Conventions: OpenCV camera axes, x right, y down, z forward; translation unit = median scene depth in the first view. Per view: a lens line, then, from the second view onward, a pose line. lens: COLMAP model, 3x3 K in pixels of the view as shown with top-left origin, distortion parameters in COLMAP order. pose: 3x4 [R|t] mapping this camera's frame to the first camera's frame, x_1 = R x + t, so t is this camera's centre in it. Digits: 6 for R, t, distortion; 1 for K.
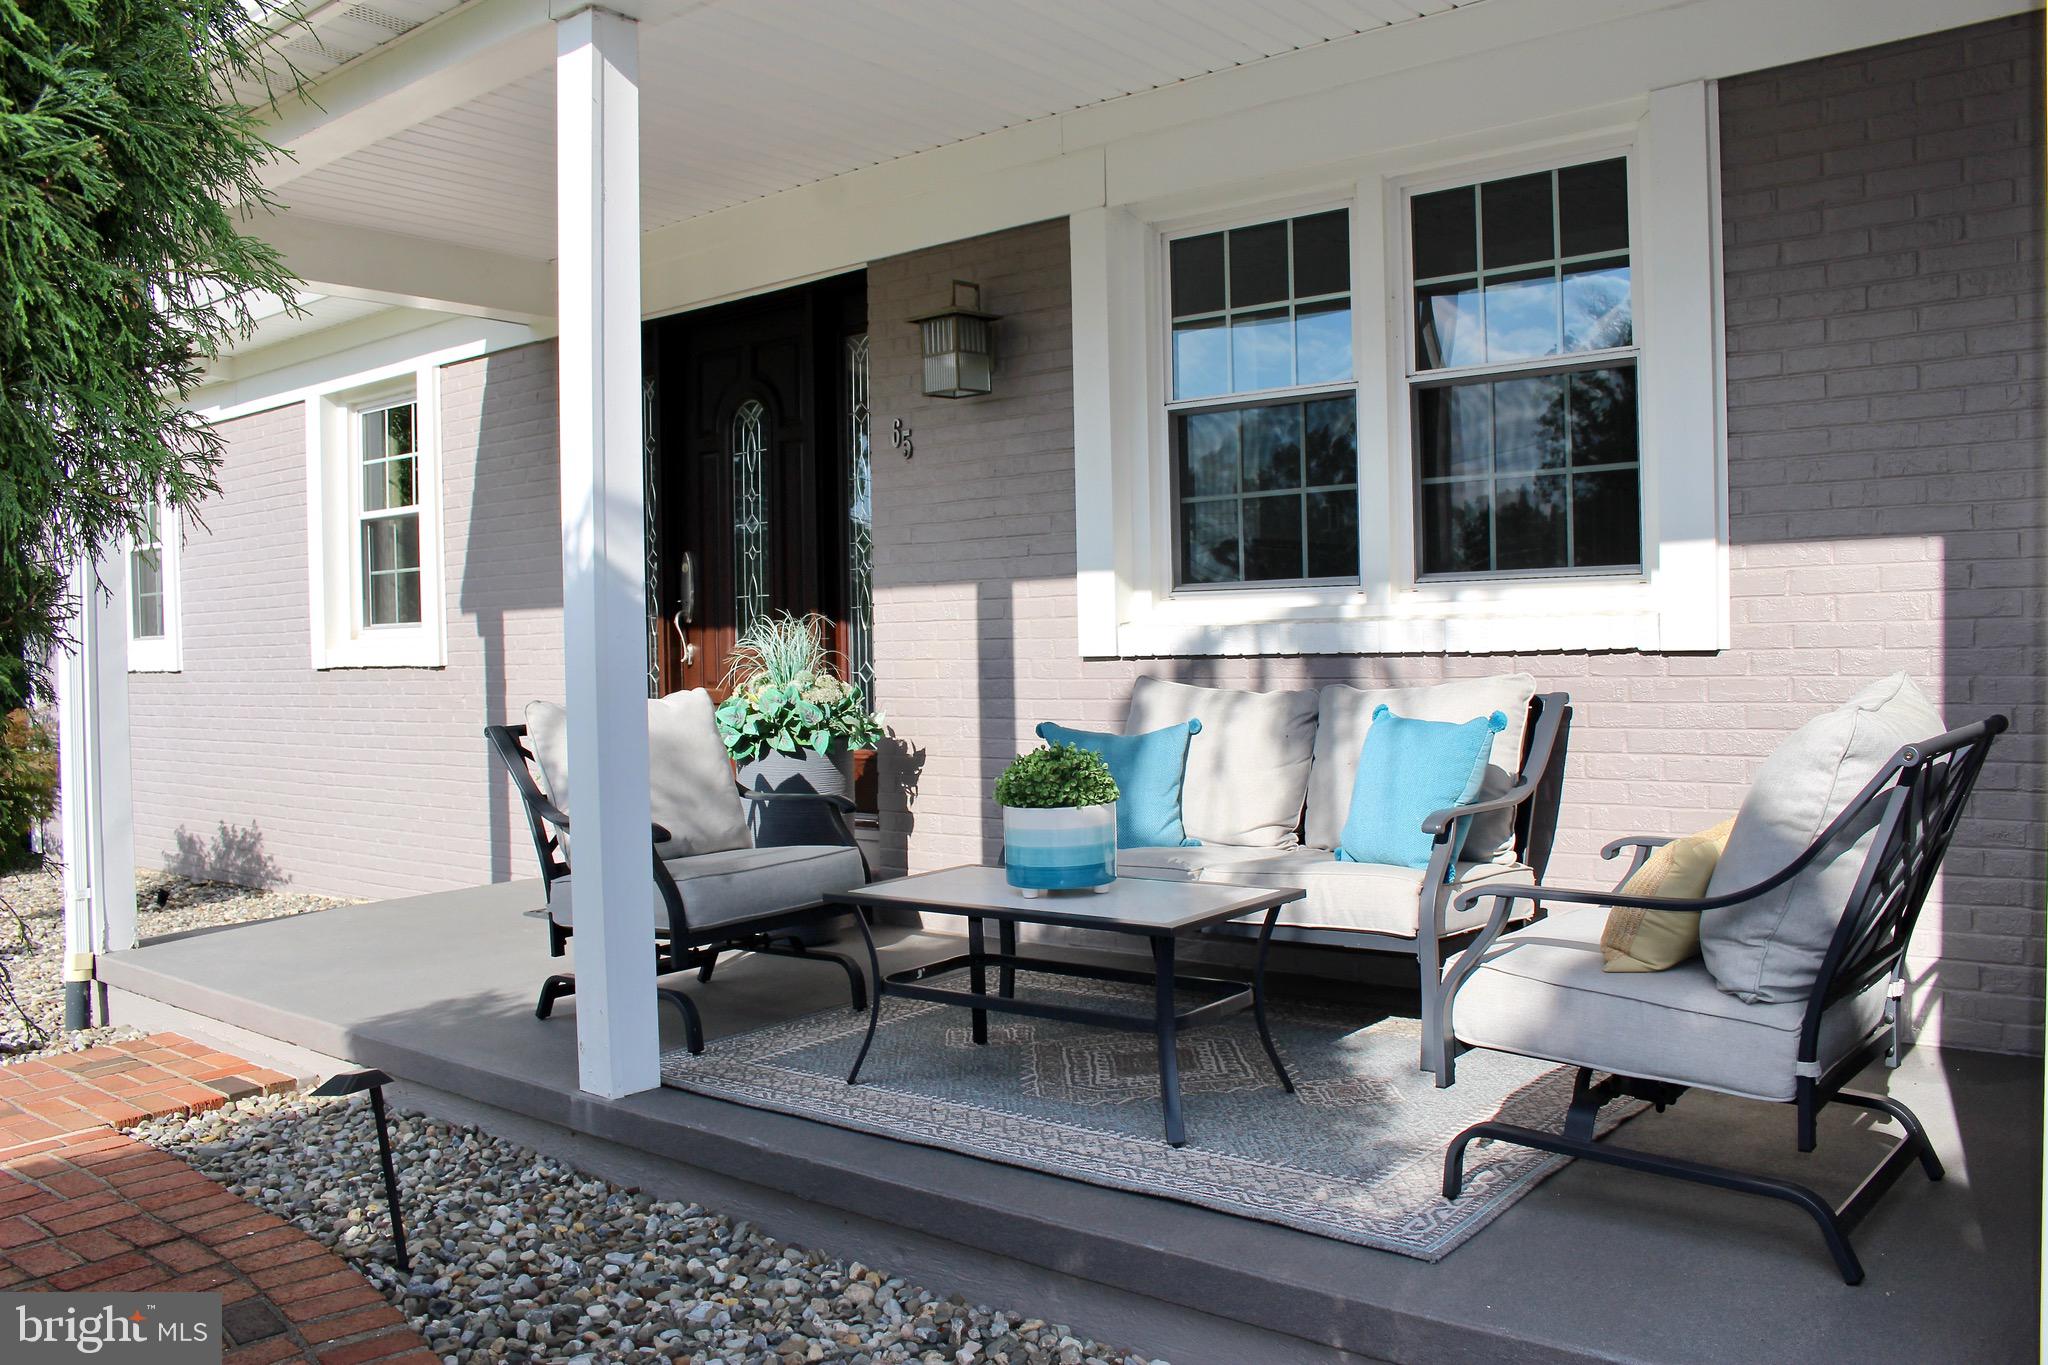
lens RADIAL K [[1683.7, 0, 1024.0], [0, 1683.7, 682.5], [0, 0, 1]] dist [-0.169506, 0.125191]
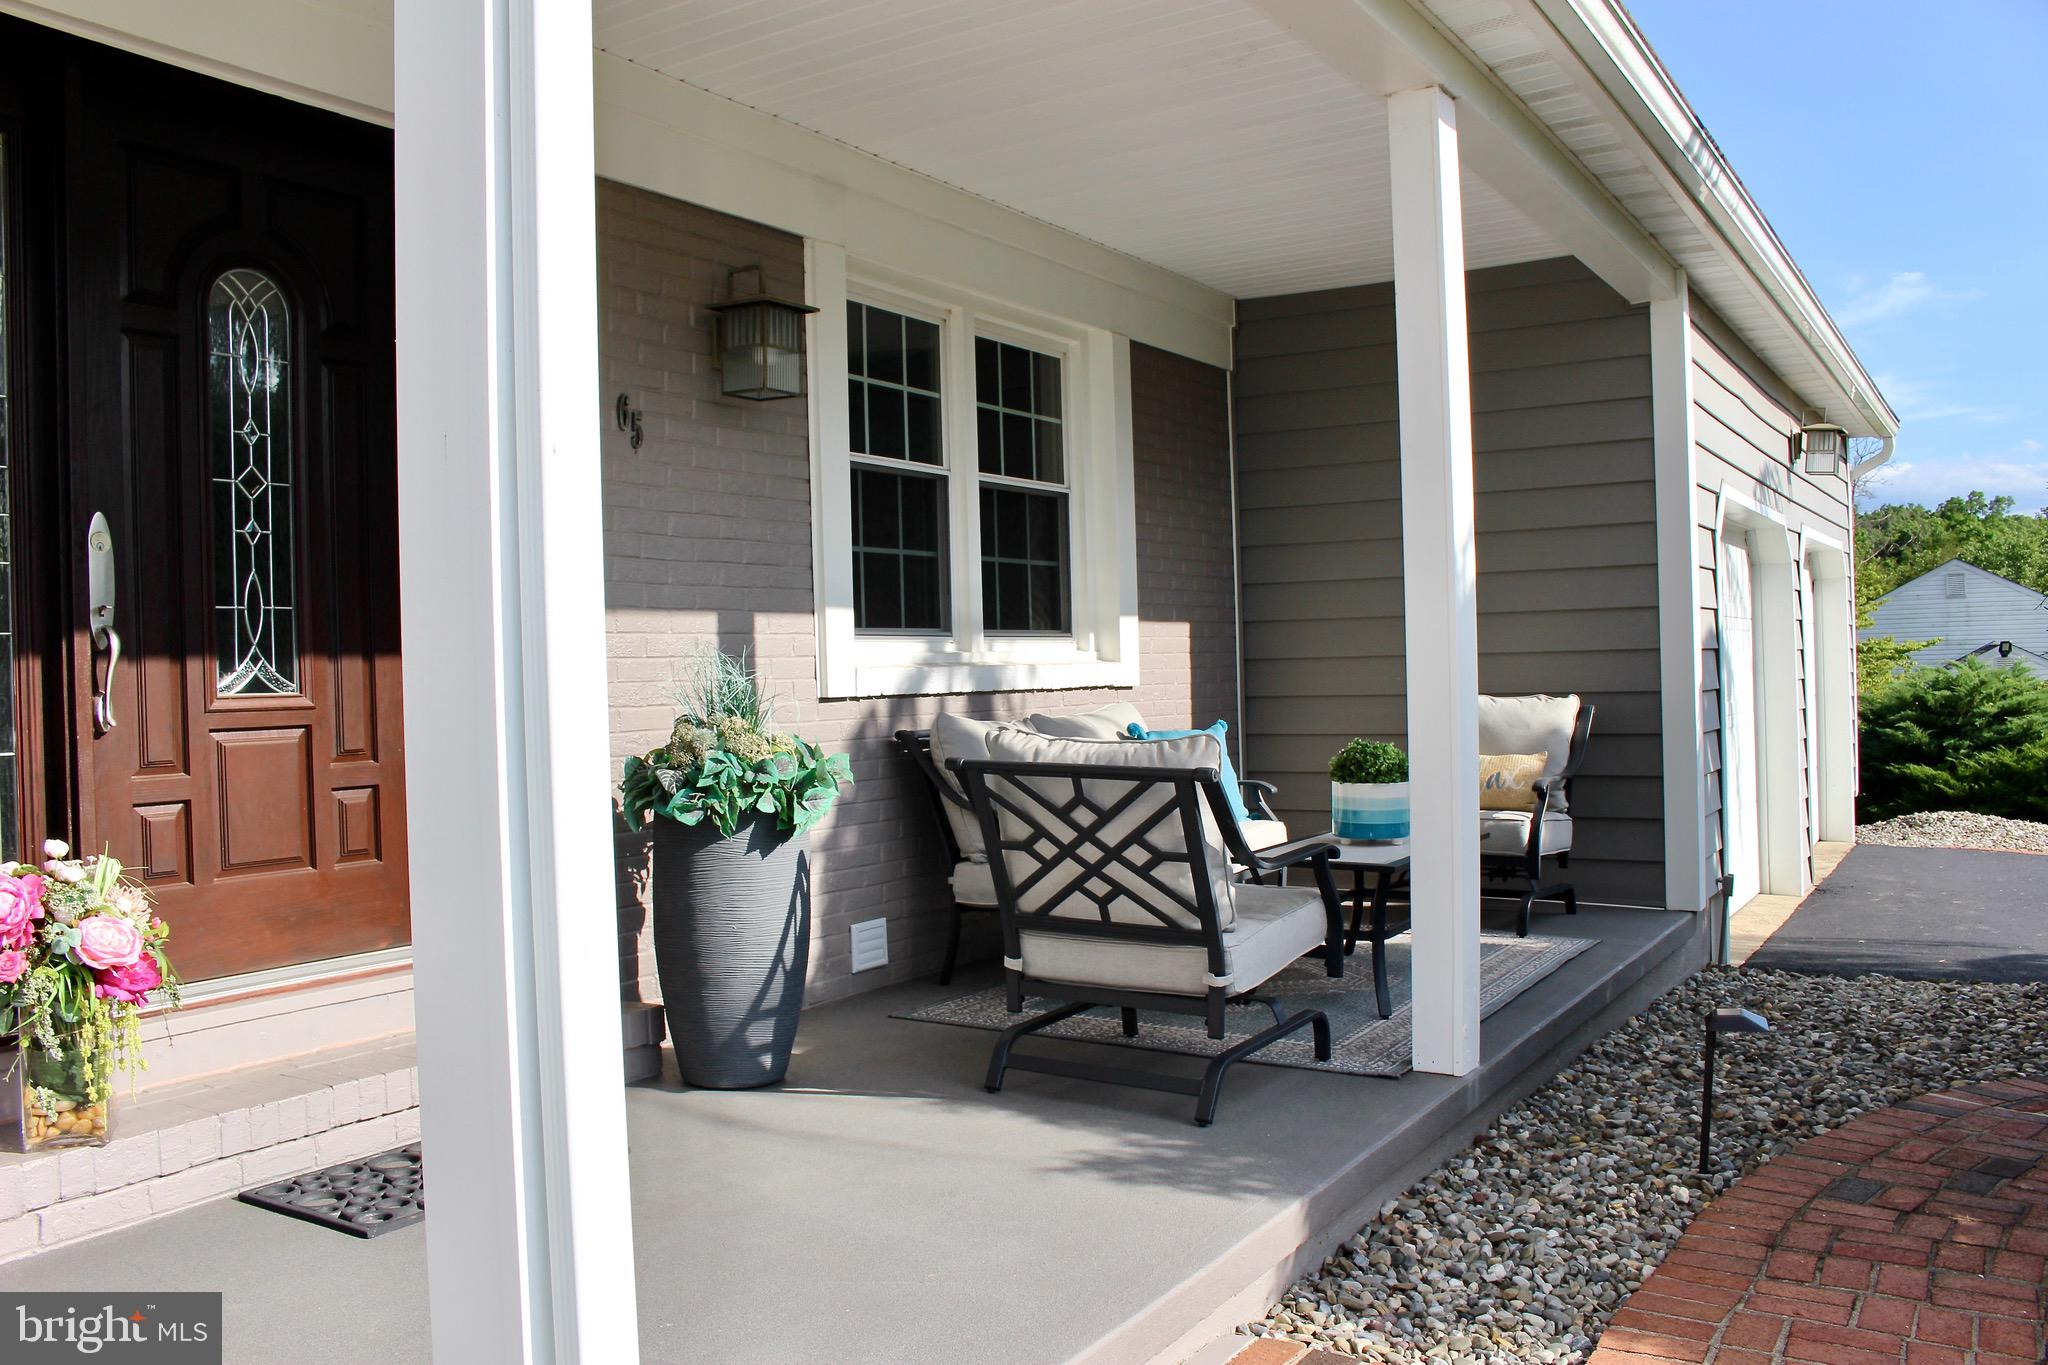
lens RADIAL K [[1688.0, 0, 1011.3], [0, 1688.0, 675.5], [0, 0, 1]] dist [-0.178743, 0.139708]
pose [[-0.111926, 0.018158, 0.993551, -0.991824], [0.042975, 0.998986, -0.013416, -0.010854], [-0.992787, 0.041196, -0.112593, 1.058708]]
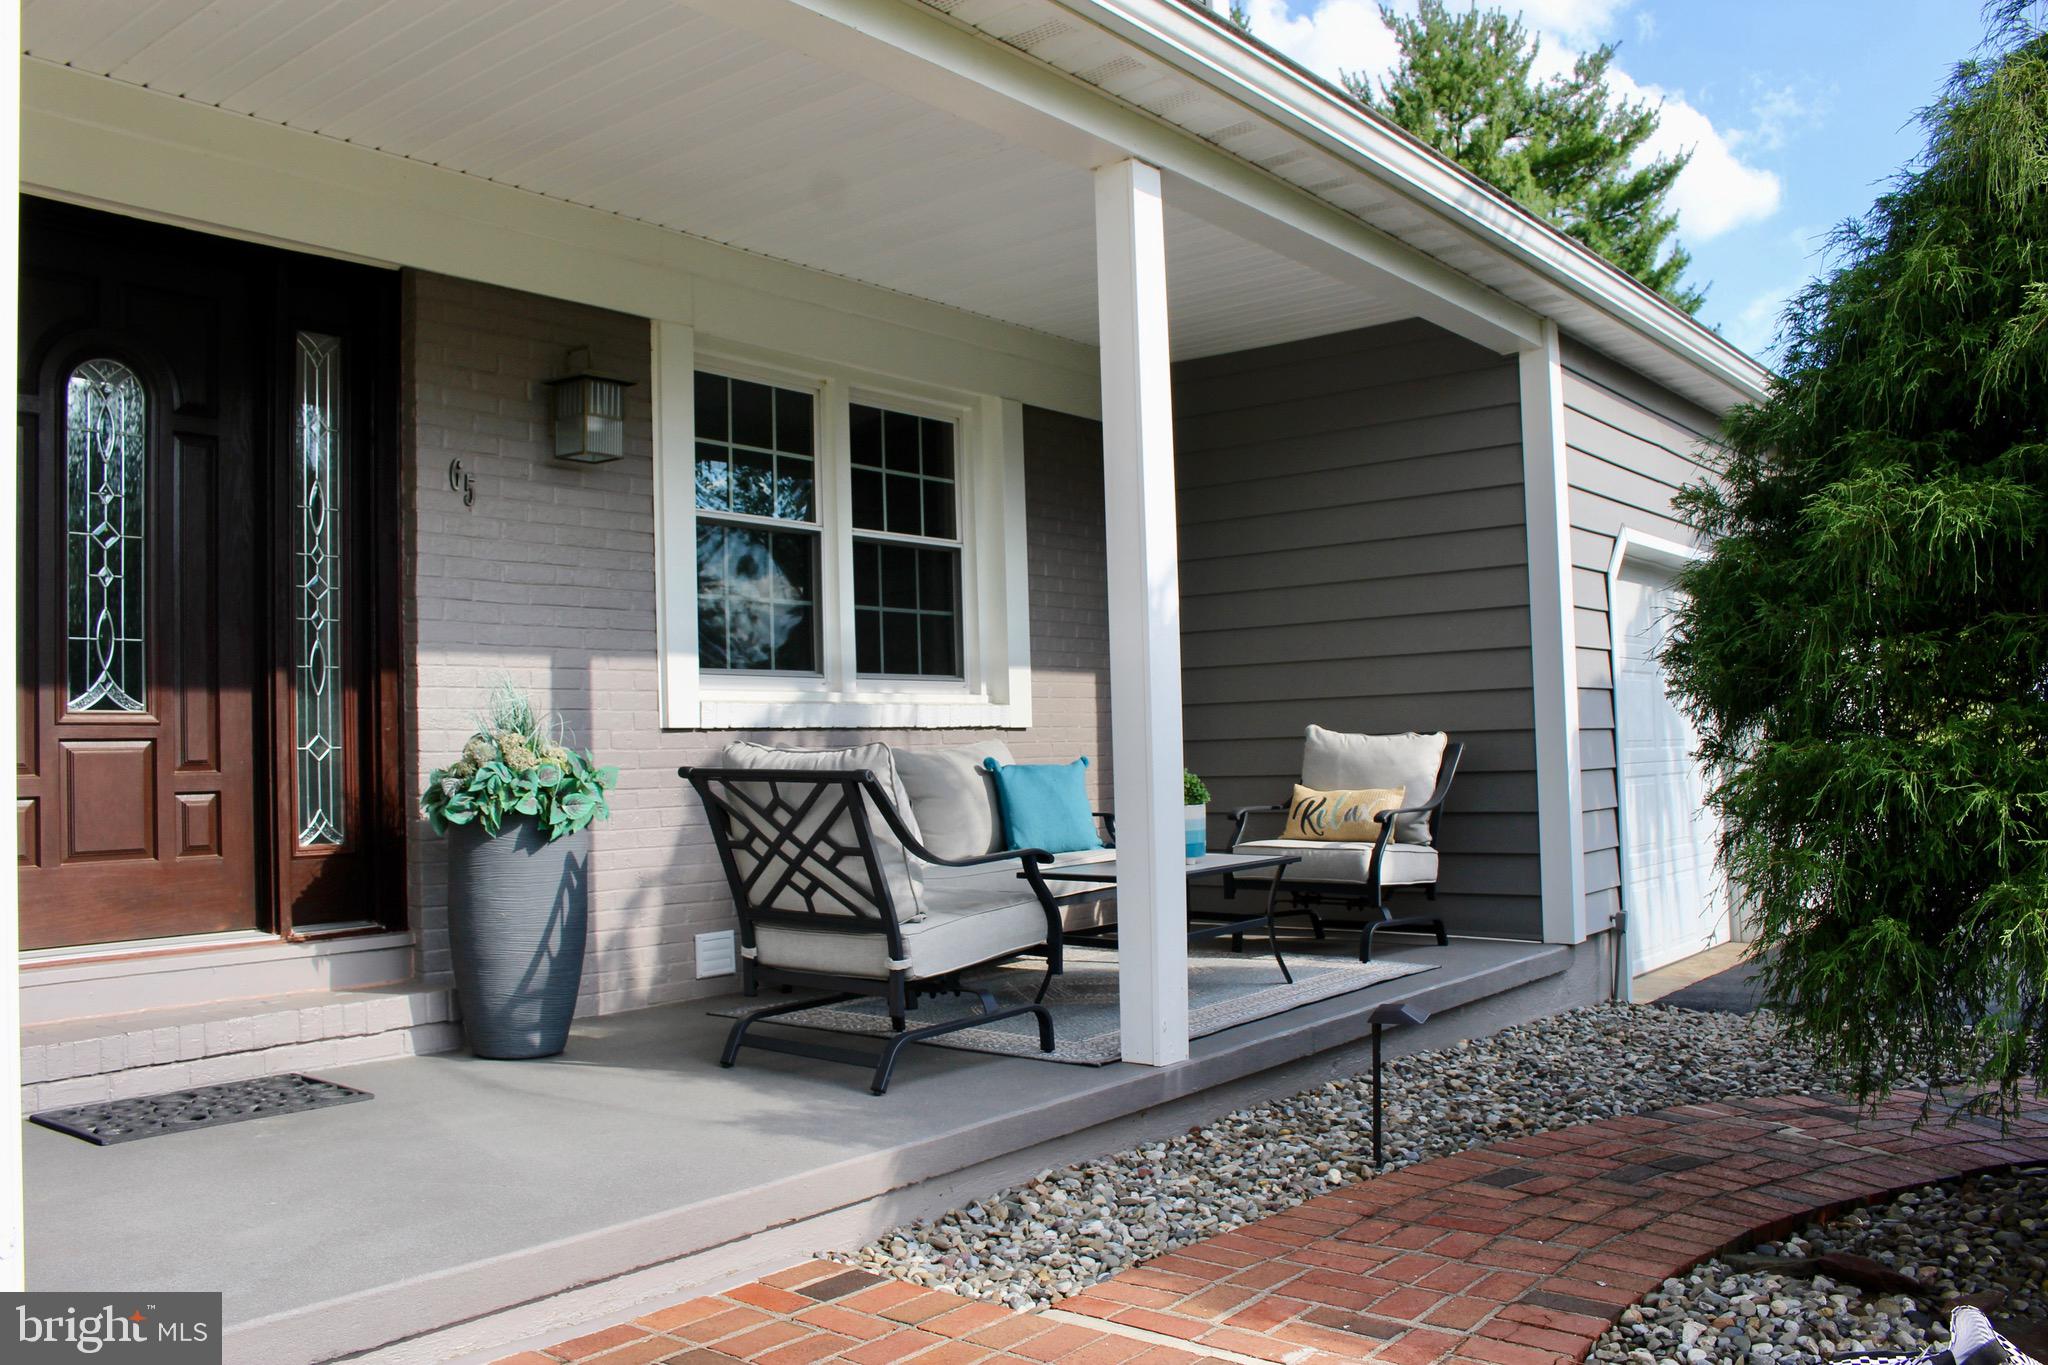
lens RADIAL K [[1683.7, 0, 1024.0], [0, 1683.7, 682.5], [0, 0, 1]] dist [-0.169506, 0.125191]
pose [[-0.012580, 0.062126, 0.997989, -1.097335], [0.044872, 0.997098, -0.061505, 0.033654], [-0.998914, 0.044008, -0.015332, 0.830657]]
